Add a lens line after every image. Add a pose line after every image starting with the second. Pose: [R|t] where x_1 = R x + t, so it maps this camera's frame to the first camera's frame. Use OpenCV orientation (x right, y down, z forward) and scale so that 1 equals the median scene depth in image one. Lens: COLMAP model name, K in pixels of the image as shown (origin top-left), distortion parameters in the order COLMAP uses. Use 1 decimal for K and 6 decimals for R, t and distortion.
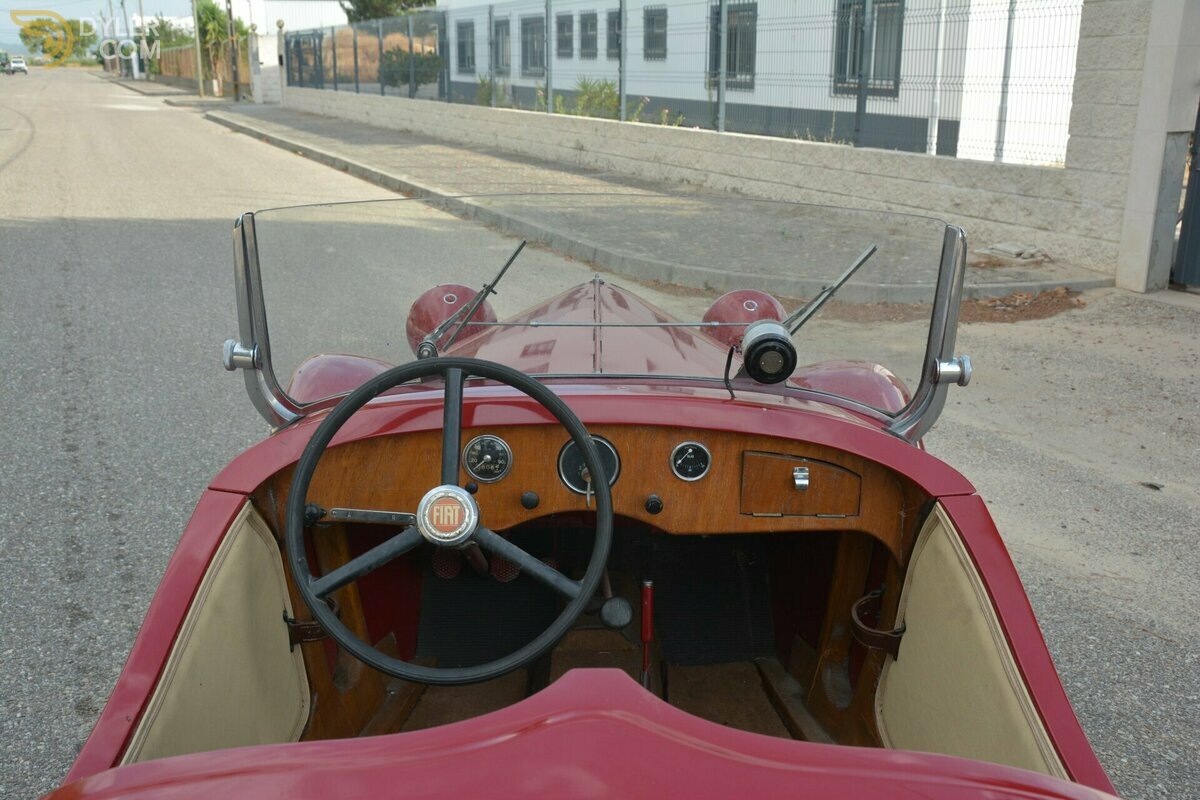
lens RADIAL K [[1254.2, 0, 587.2], [0, 1254.2, 401.7], [0, 0, 1]] dist [-0.061106, 0.245695]
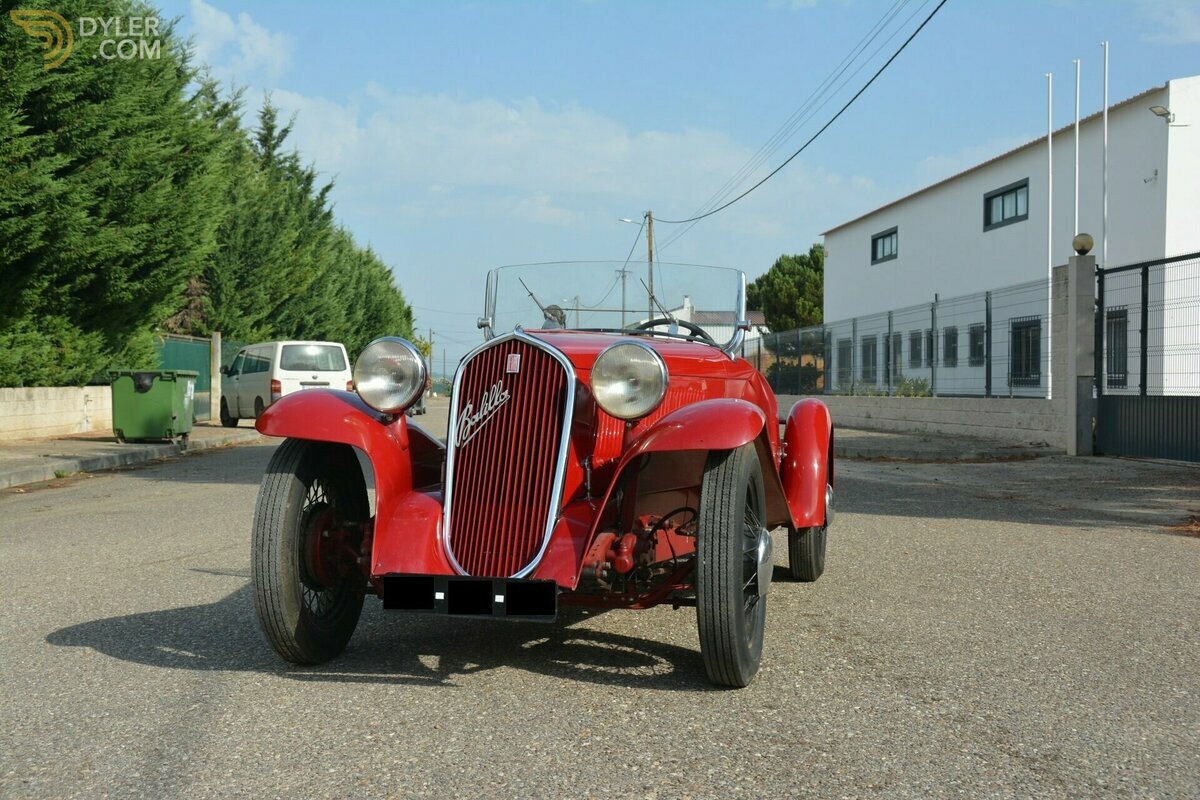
lens RADIAL K [[1415.8, 0, 587.1], [0, 1415.8, 404.7], [0, 0, 1]] dist [-0.018500, 0.378022]
pose [[0.949900, 0.003230, -0.312538, 0.299230], [-0.082157, 0.967364, -0.239701, 0.311669], [0.301563, 0.253369, 0.919165, -0.935217]]
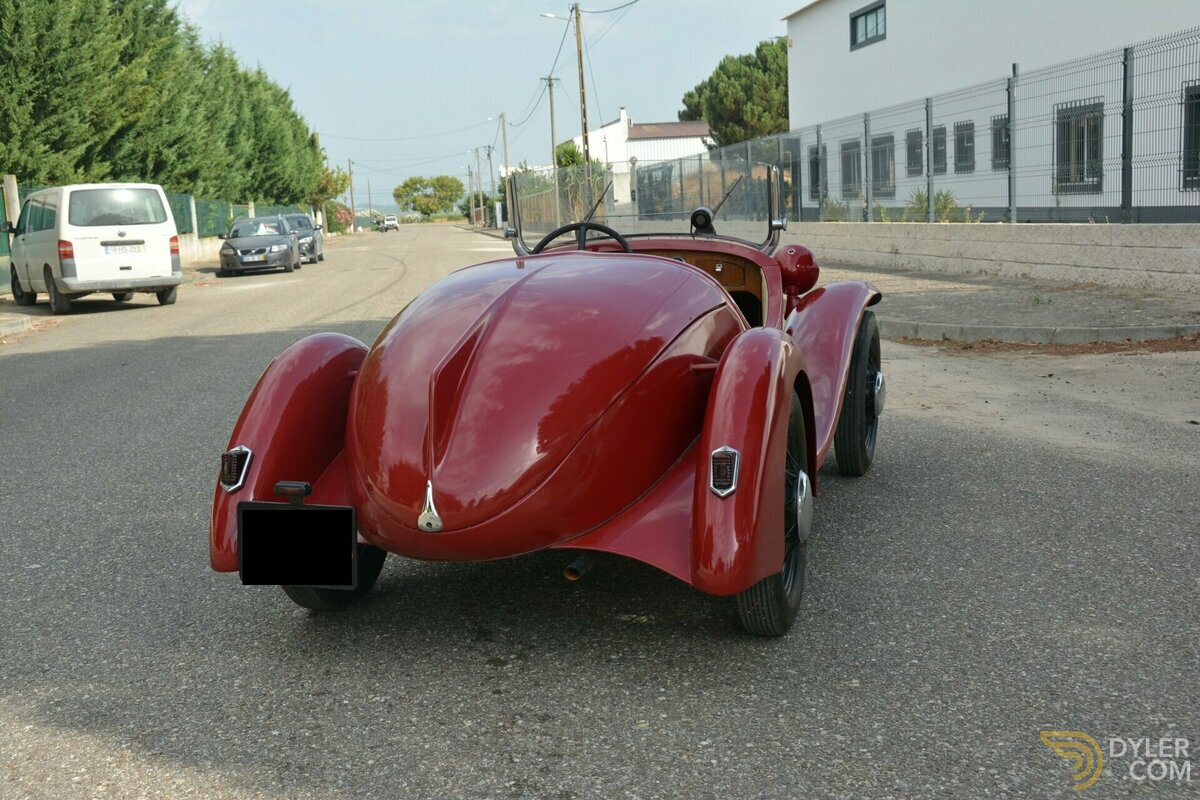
lens RADIAL K [[1415.8, 0, 587.1], [0, 1415.8, 404.7], [0, 0, 1]] dist [-0.018500, 0.378022]
pose [[0.961301, -0.012702, -0.275208, 0.106801], [-0.020852, 0.992717, -0.118653, 0.103837], [0.274711, 0.119800, 0.954035, -0.269952]]
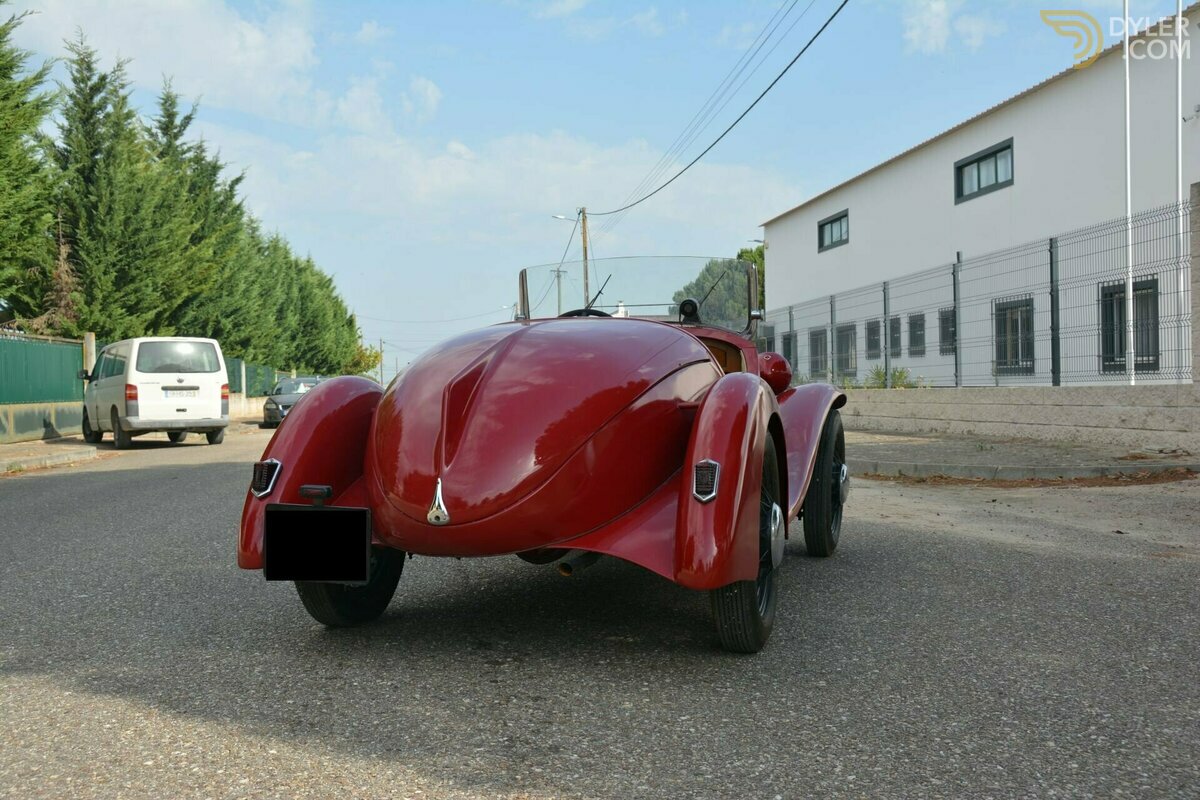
lens RADIAL K [[1254.2, 0, 587.2], [0, 1254.2, 401.7], [0, 0, 1]] dist [-0.061106, 0.245695]
pose [[0.962438, -0.018094, -0.270899, 0.105322], [-0.051038, 0.967931, -0.245977, 0.136206], [0.266662, 0.250564, 0.930650, -0.261301]]
